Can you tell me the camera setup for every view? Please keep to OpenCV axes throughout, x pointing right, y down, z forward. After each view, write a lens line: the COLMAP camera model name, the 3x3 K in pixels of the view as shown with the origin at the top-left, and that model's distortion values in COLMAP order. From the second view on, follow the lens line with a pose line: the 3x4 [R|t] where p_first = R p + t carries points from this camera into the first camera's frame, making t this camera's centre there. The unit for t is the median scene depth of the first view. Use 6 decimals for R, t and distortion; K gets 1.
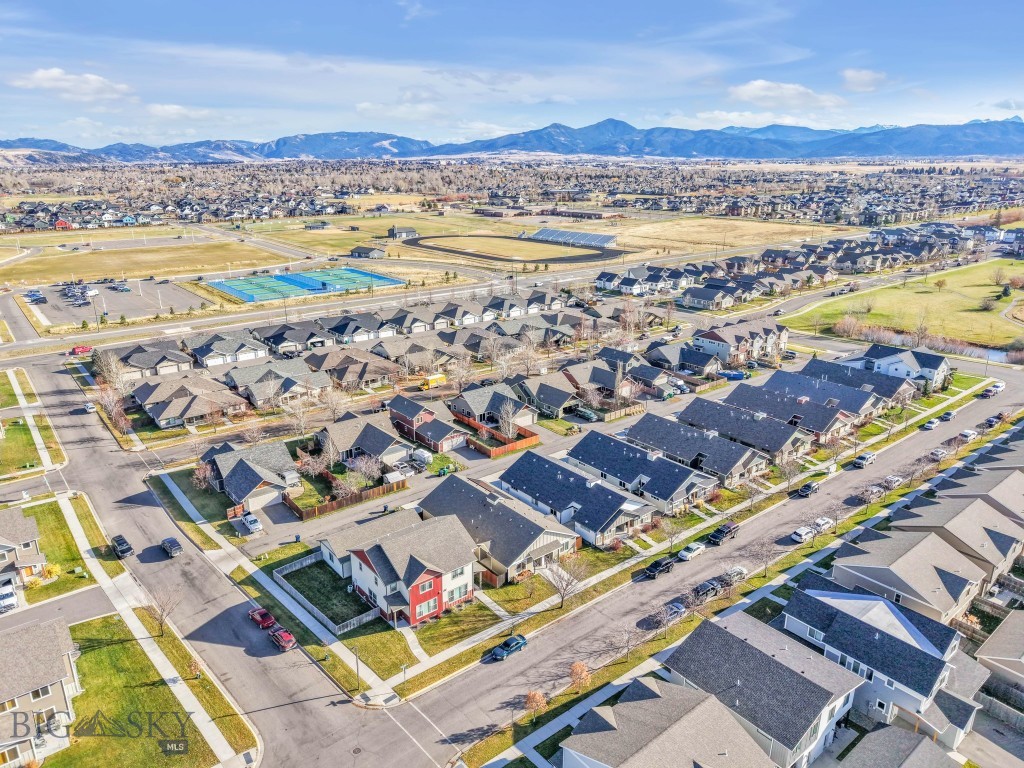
lens RADIAL K [[686.1, 0, 510.6], [0, 686.1, 380.7], [0, 0, 1]] dist [0.013823, -0.006652]
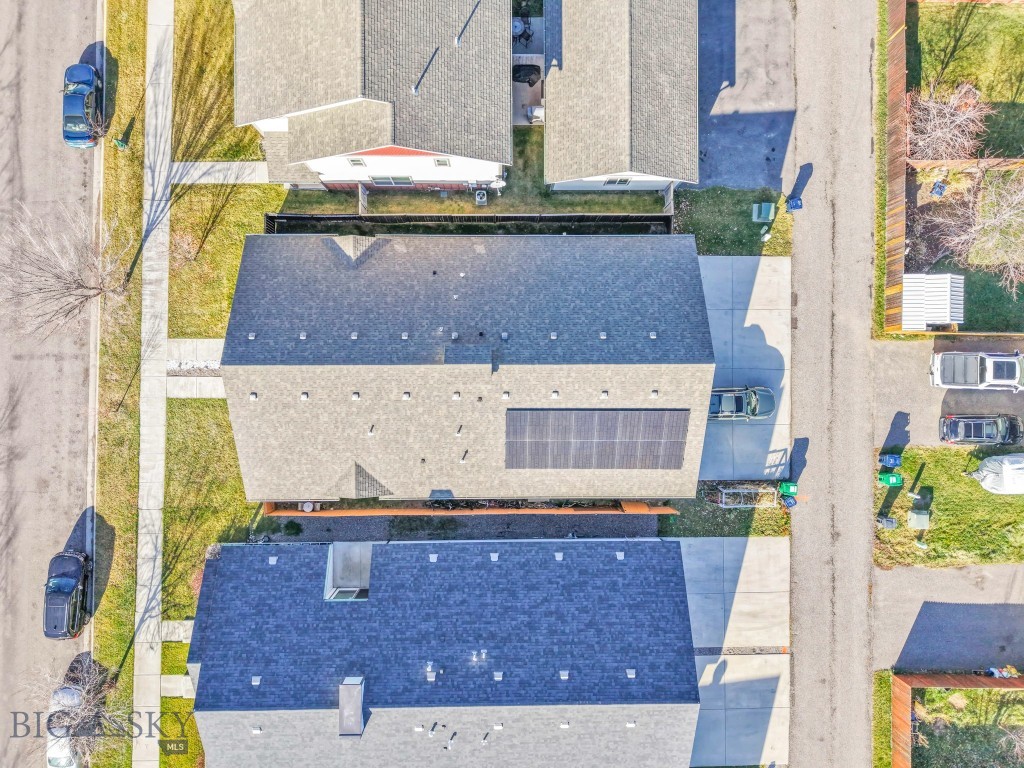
lens RADIAL K [[686.1, 0, 510.6], [0, 686.1, 380.7], [0, 0, 1]] dist [0.013823, -0.006652]
pose [[-0.628982, 0.777294, -0.013986, -0.015301], [-0.248958, -0.184348, 0.950808, -0.076160], [0.736479, 0.601522, 0.309465, 0.563033]]
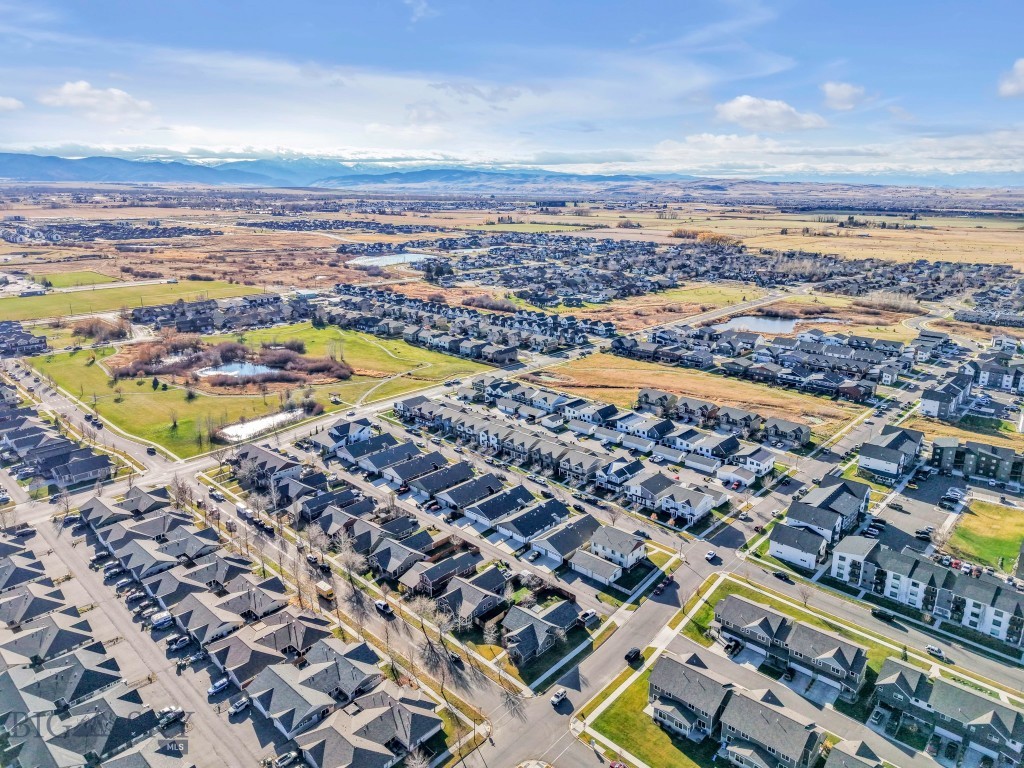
lens RADIAL K [[681.5, 0, 512.0], [0, 681.5, 384.0], [0, 0, 1]] dist [0.059164, -0.079647]
pose [[-0.149286, -0.274782, 0.949847, -1.147102], [0.297694, 0.903551, 0.308177, -0.563429], [-0.942917, 0.328770, -0.053086, 0.691105]]
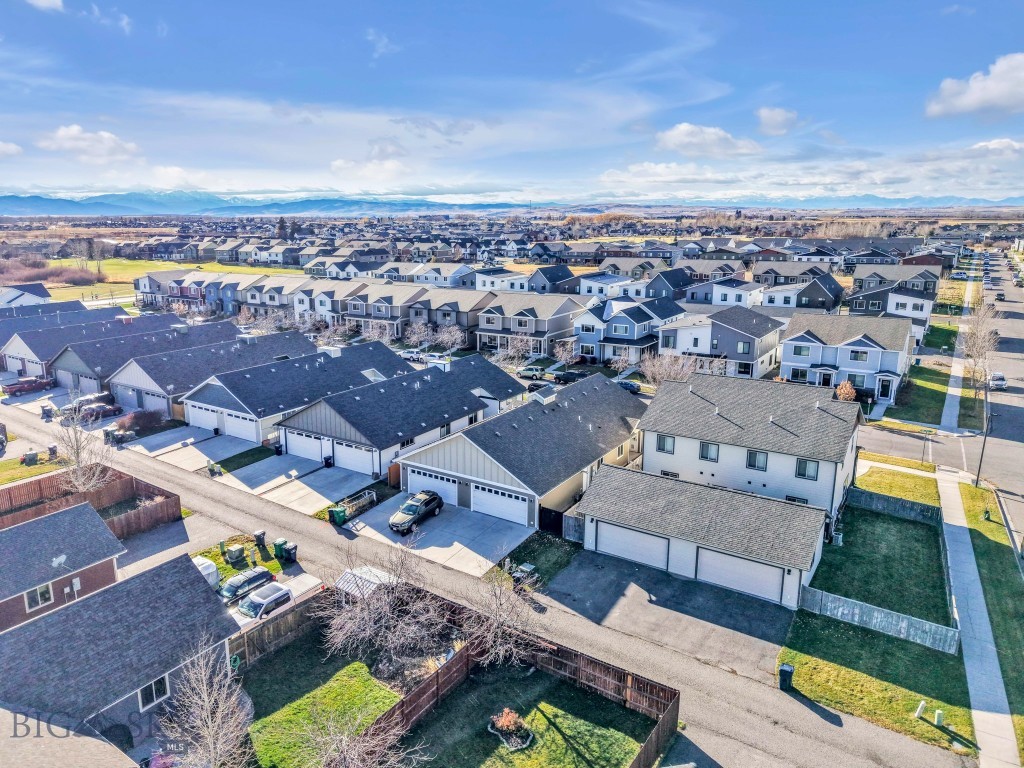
lens RADIAL K [[683.7, 0, 487.1], [0, 683.7, 367.5], [0, 0, 1]] dist [0.052558, -0.056175]
pose [[-0.275903, -0.201757, 0.939772, -0.328170], [0.304600, 0.908976, 0.284572, -0.014353], [-0.911645, 0.364769, -0.189334, 0.694085]]
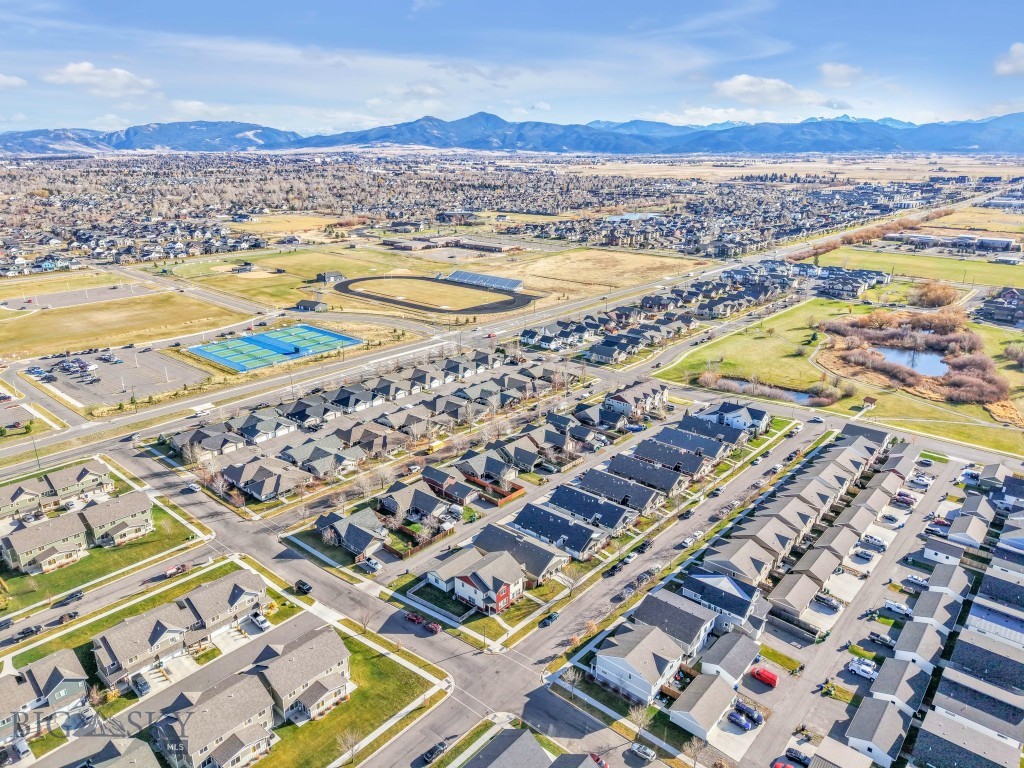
lens RADIAL K [[681.5, 0, 512.0], [0, 681.5, 384.0], [0, 0, 1]] dist [0.059164, -0.079647]
pose [[0.984284, -0.049988, 0.169369, -0.195780], [0.047155, 0.998673, 0.020711, -0.156376], [-0.170180, -0.012399, 0.985335, -0.431456]]
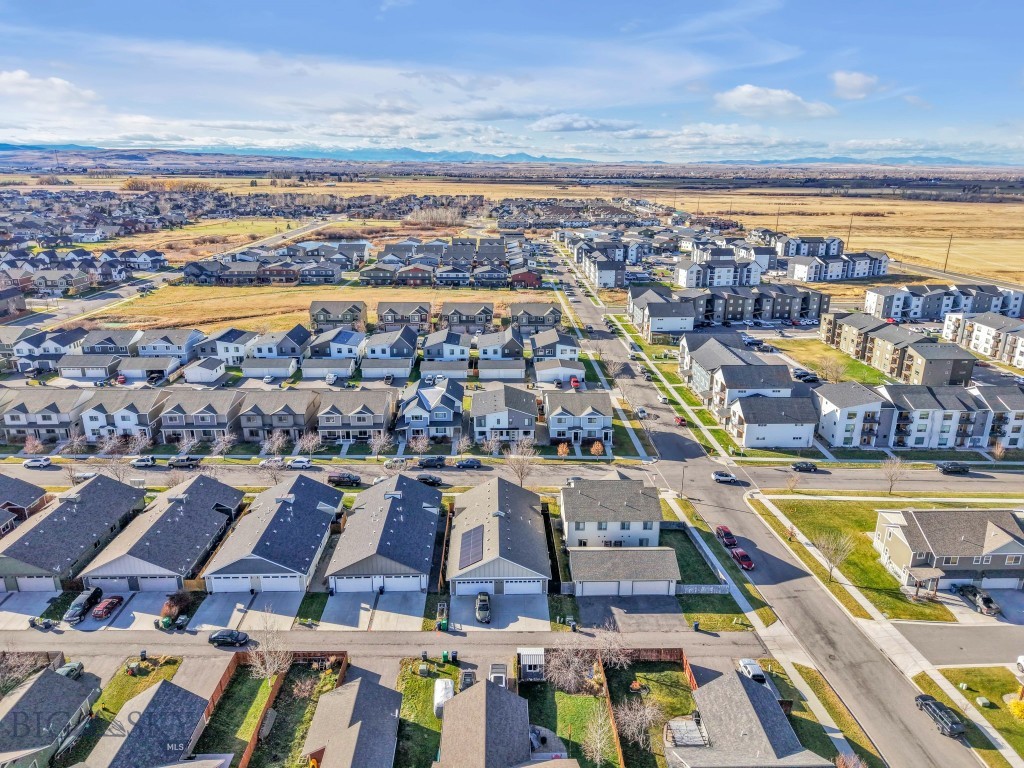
lens RADIAL K [[681.5, 0, 512.0], [0, 681.5, 384.0], [0, 0, 1]] dist [0.059164, -0.079647]
pose [[-0.793516, -0.190434, 0.577986, -0.336974], [0.180204, 0.833647, 0.522072, -0.283780], [-0.581256, 0.518428, -0.627195, 0.909544]]
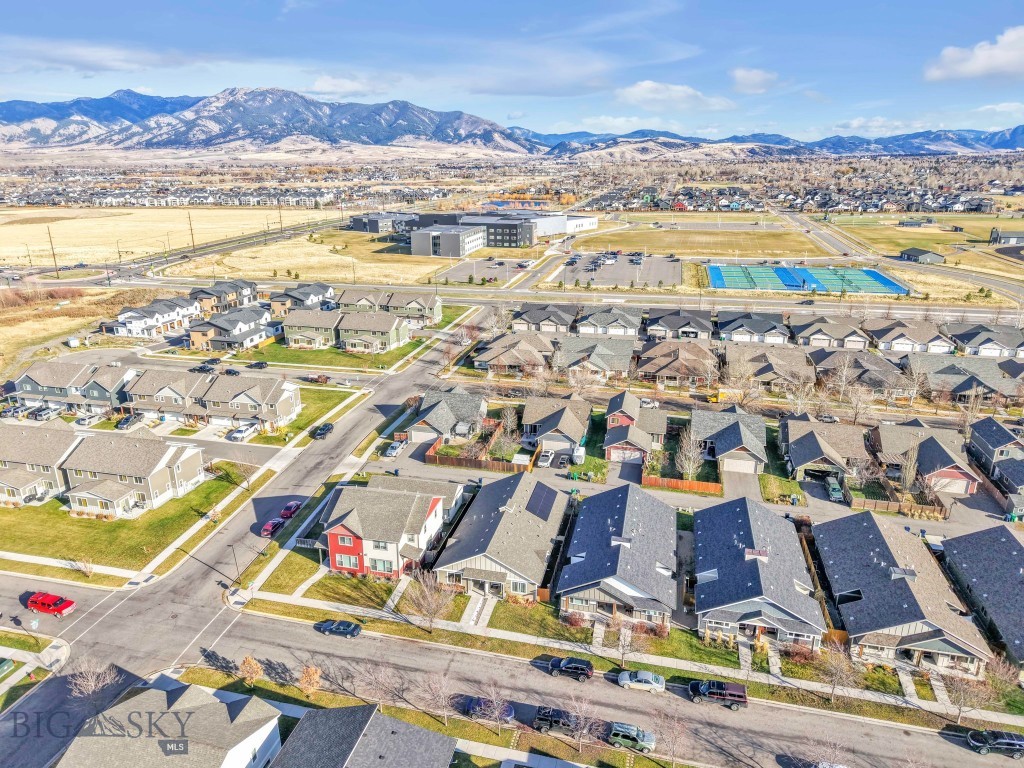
lens RADIAL K [[681.5, 0, 512.0], [0, 681.5, 384.0], [0, 0, 1]] dist [0.059164, -0.079647]
pose [[0.609799, 0.248620, -0.752551, 0.376054], [-0.237582, 0.963200, 0.125697, -0.059084], [0.756108, 0.102143, 0.646427, 0.248647]]
